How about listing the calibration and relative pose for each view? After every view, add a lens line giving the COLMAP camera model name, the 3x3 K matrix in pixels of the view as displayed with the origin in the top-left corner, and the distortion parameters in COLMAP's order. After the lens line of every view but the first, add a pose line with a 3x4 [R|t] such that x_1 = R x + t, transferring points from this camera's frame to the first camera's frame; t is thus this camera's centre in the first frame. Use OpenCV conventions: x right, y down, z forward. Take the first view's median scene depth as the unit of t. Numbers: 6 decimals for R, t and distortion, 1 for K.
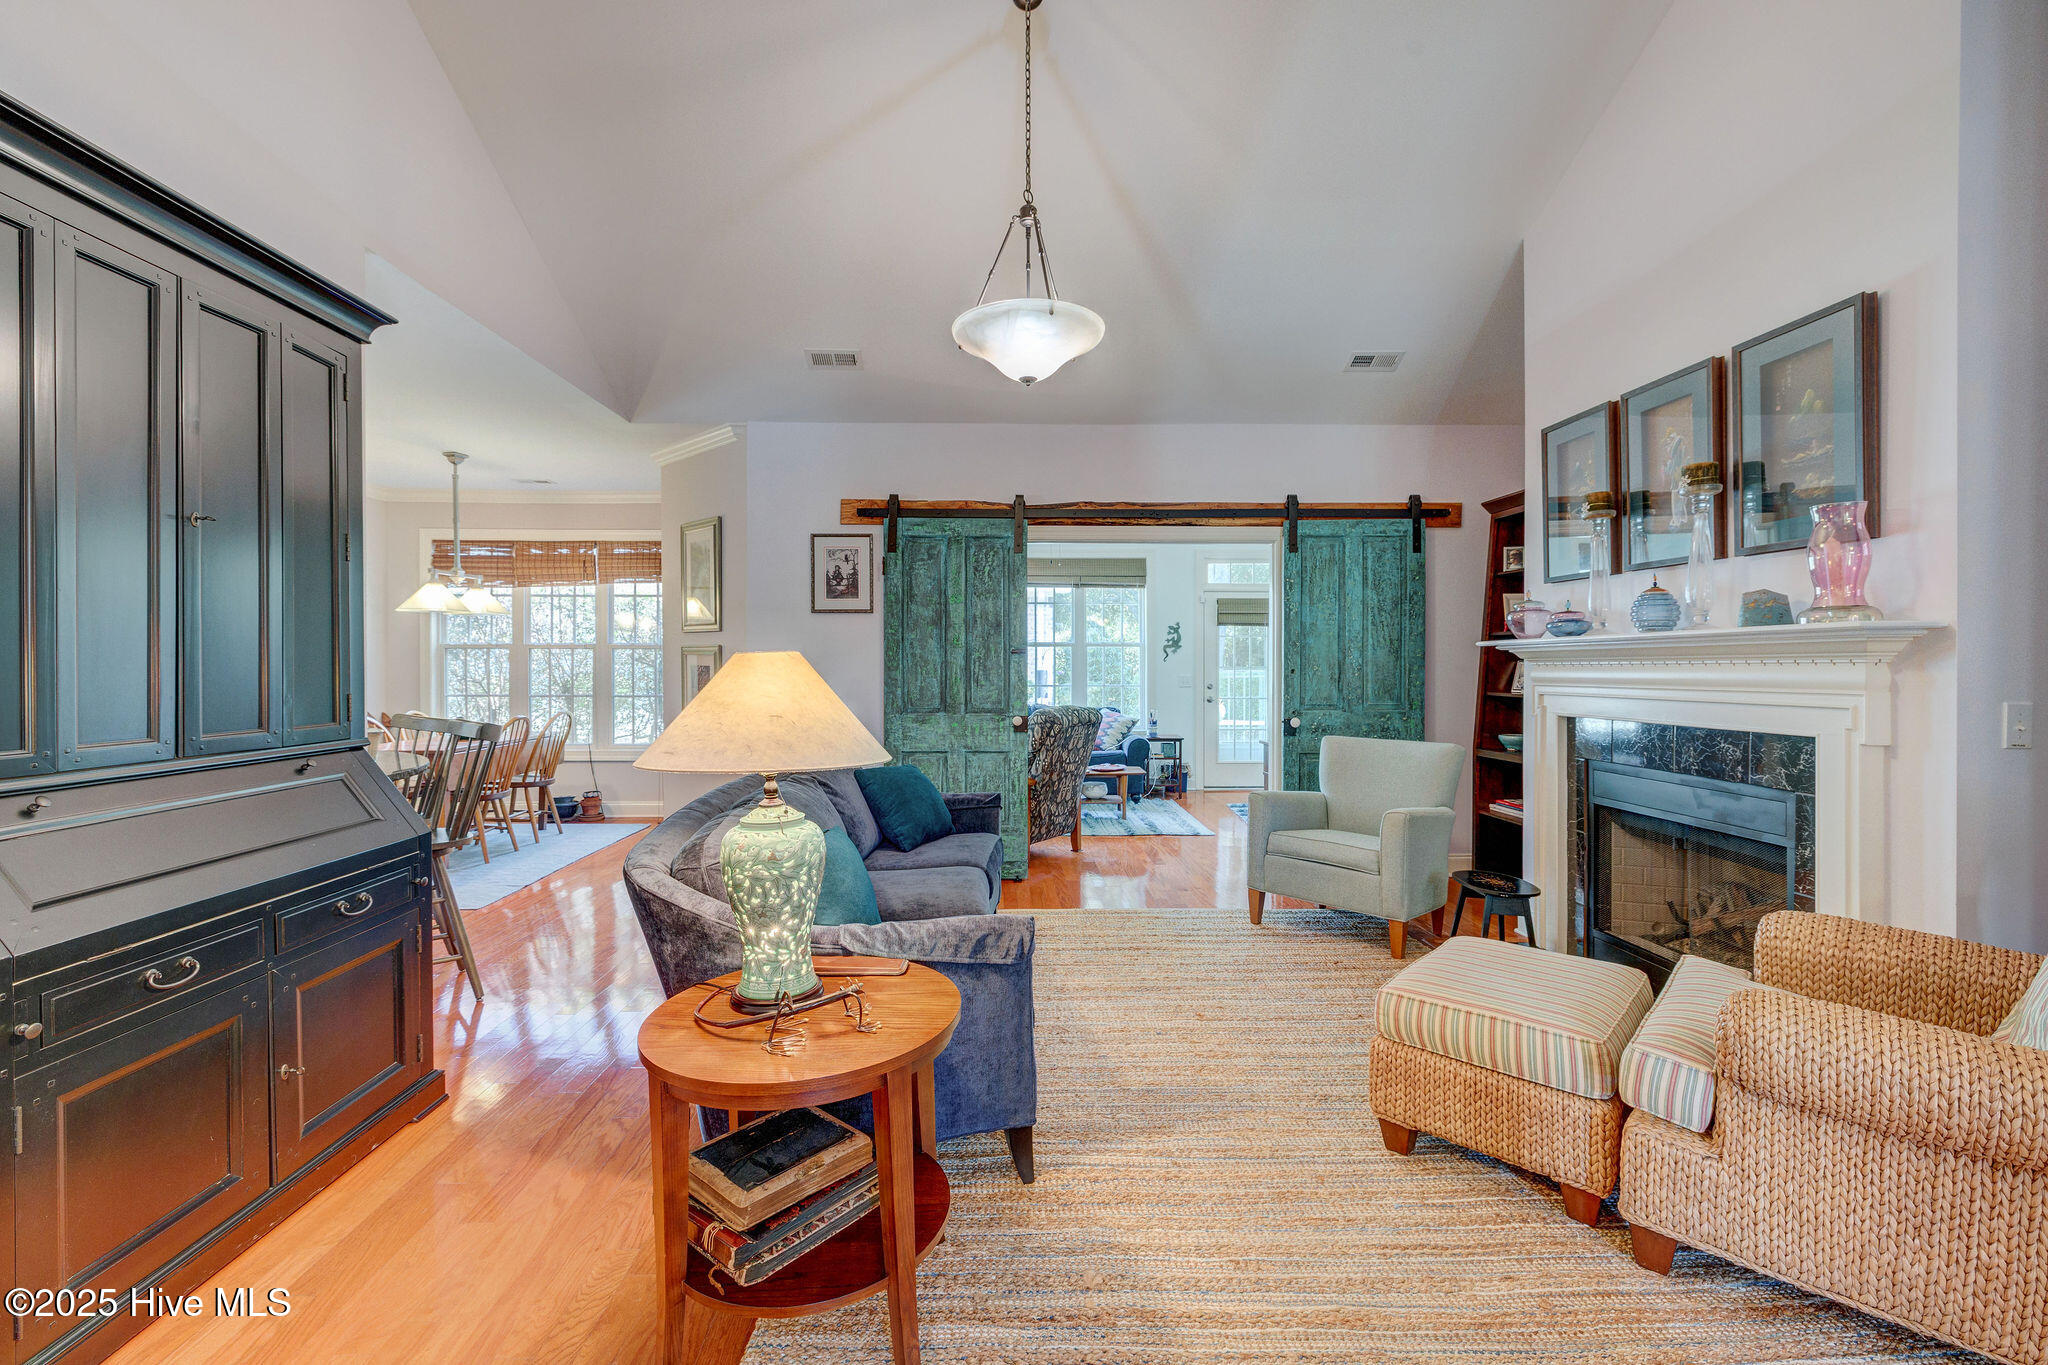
lens RADIAL K [[863.0, 0, 1016.2], [0, 863.0, 668.6], [0, 0, 1]] dist [-0.001254, -0.000061]
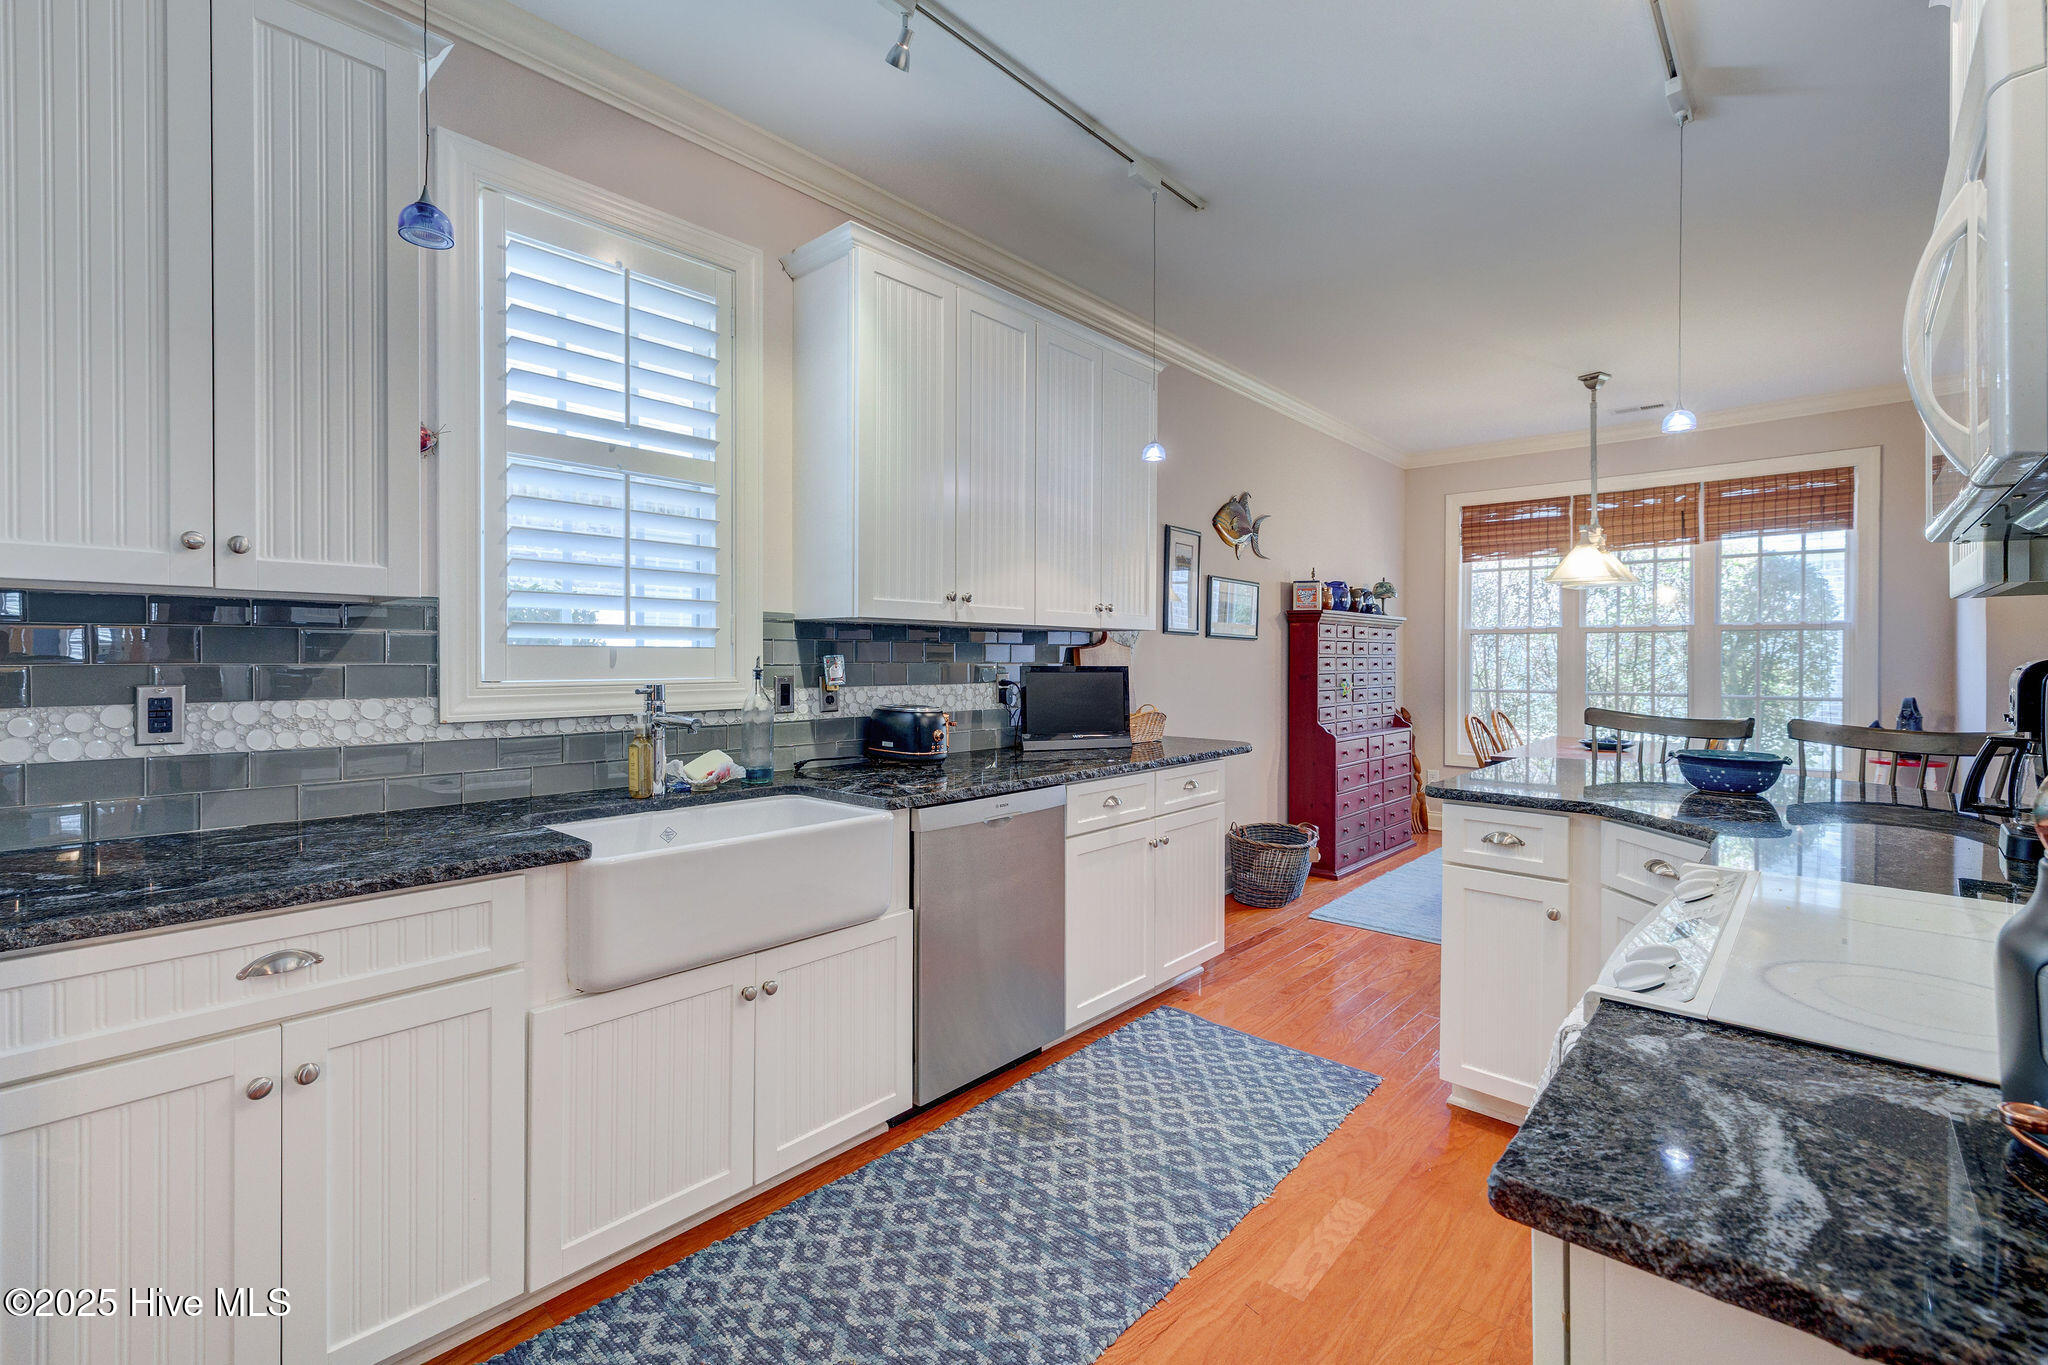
lens RADIAL K [[885.3, 0, 1021.1], [0, 885.3, 669.2], [0, 0, 1]] dist [0.001182, 0.000029]
pose [[0.723628, 0.011113, -0.690101, -0.541203], [-0.006922, 0.999937, 0.008845, 0.009784], [0.690156, -0.001624, 0.723659, 0.086470]]
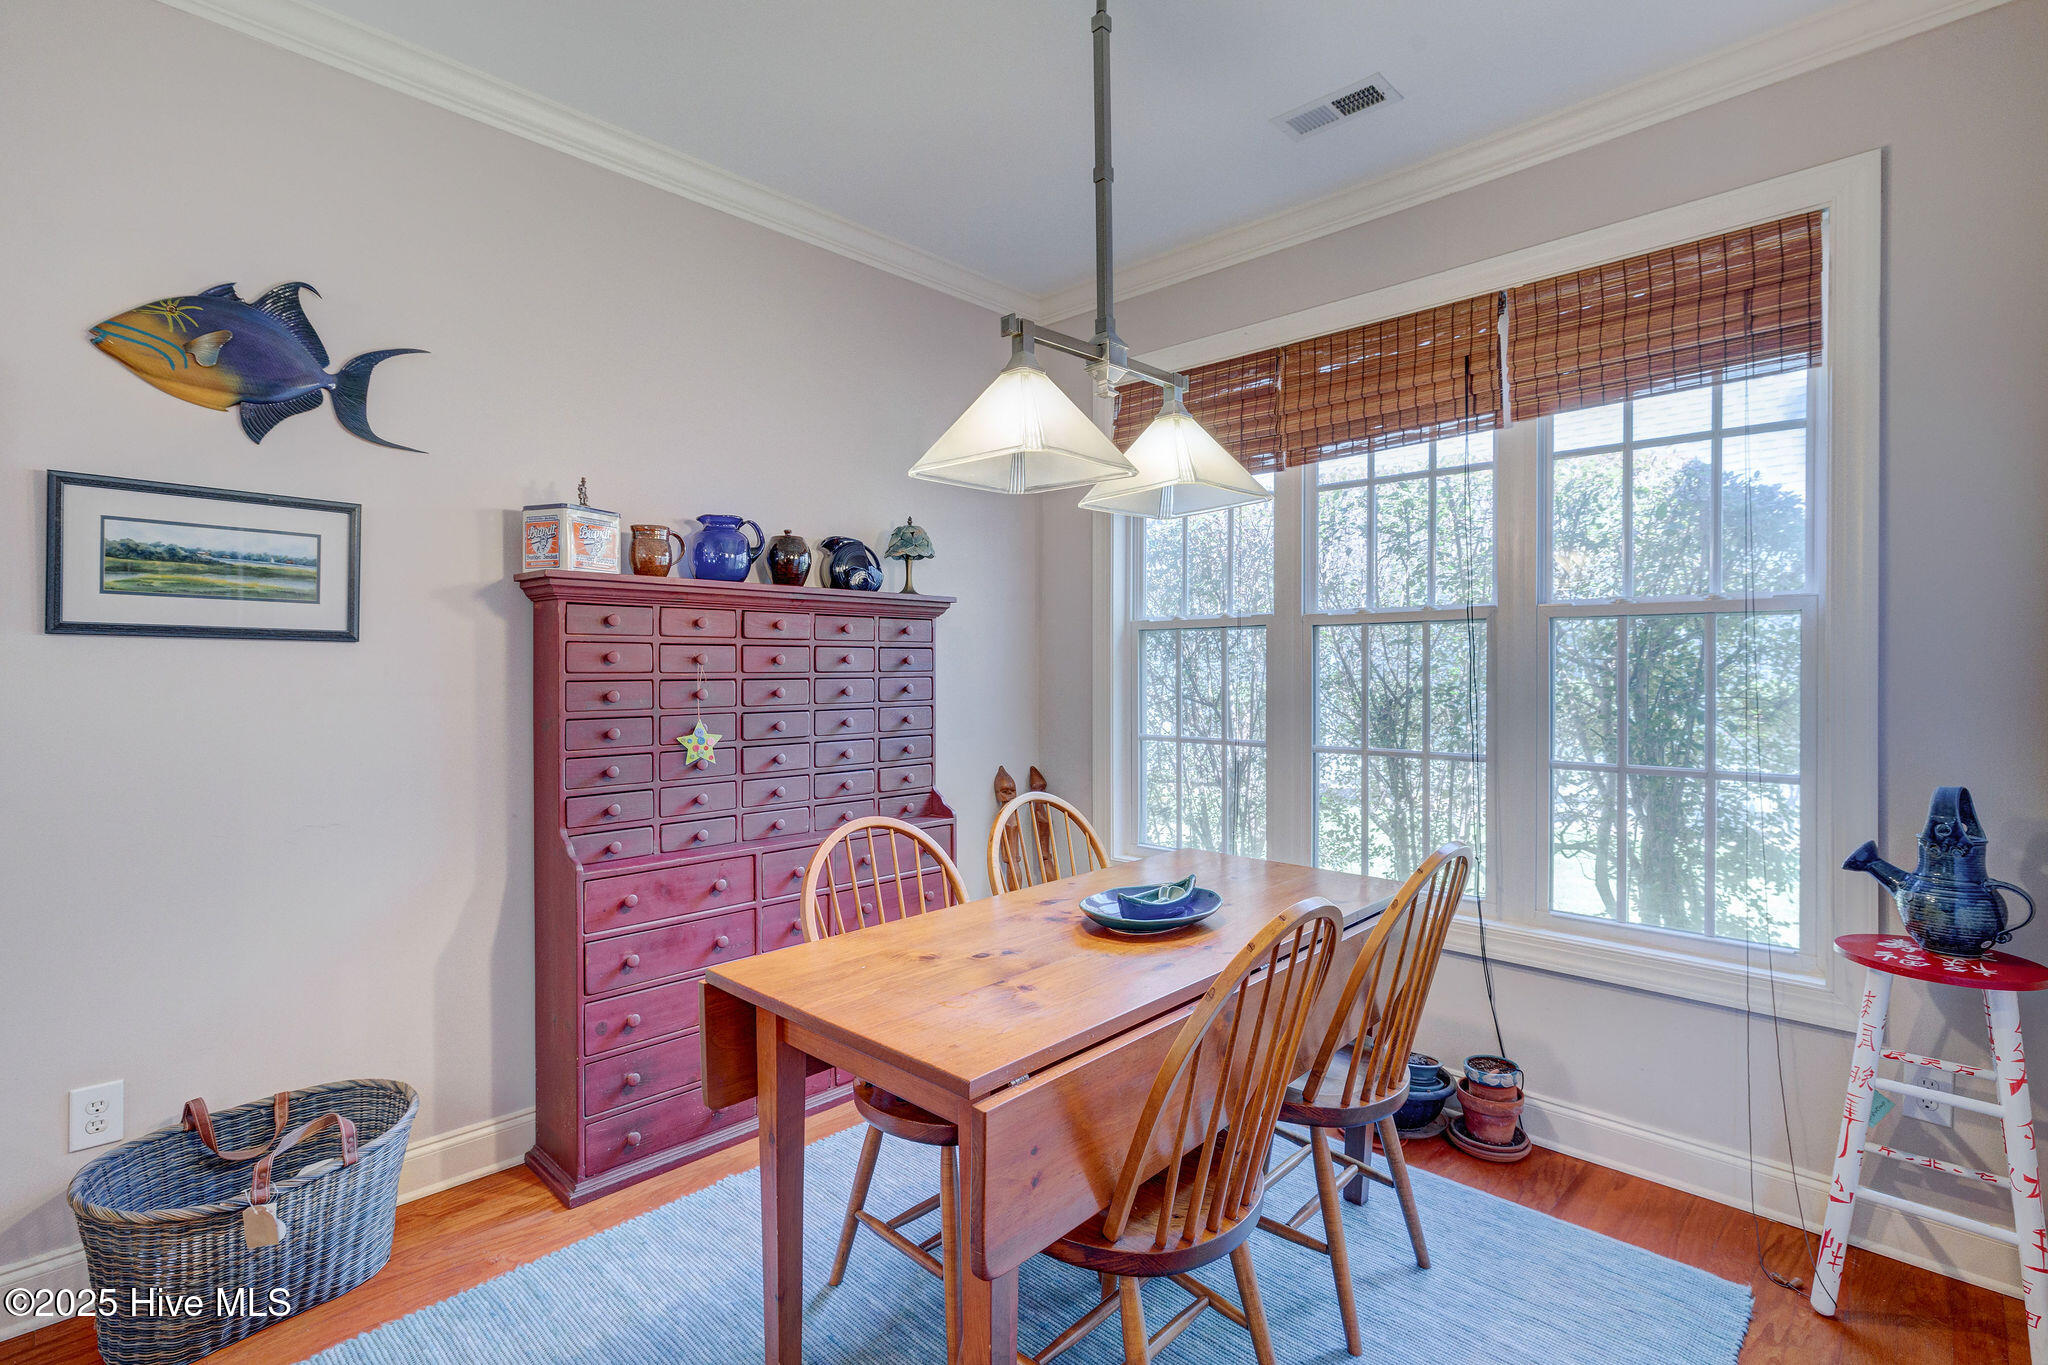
lens RADIAL K [[976.5, 0, 1009.4], [0, 976.5, 673.7], [0, 0, 1]] dist [0.000952, 0.000183]
pose [[0.694287, 0.006867, -0.719666, -0.489996], [-0.003459, 0.999975, 0.006205, -0.004650], [0.719690, -0.001819, 0.694293, 0.850415]]
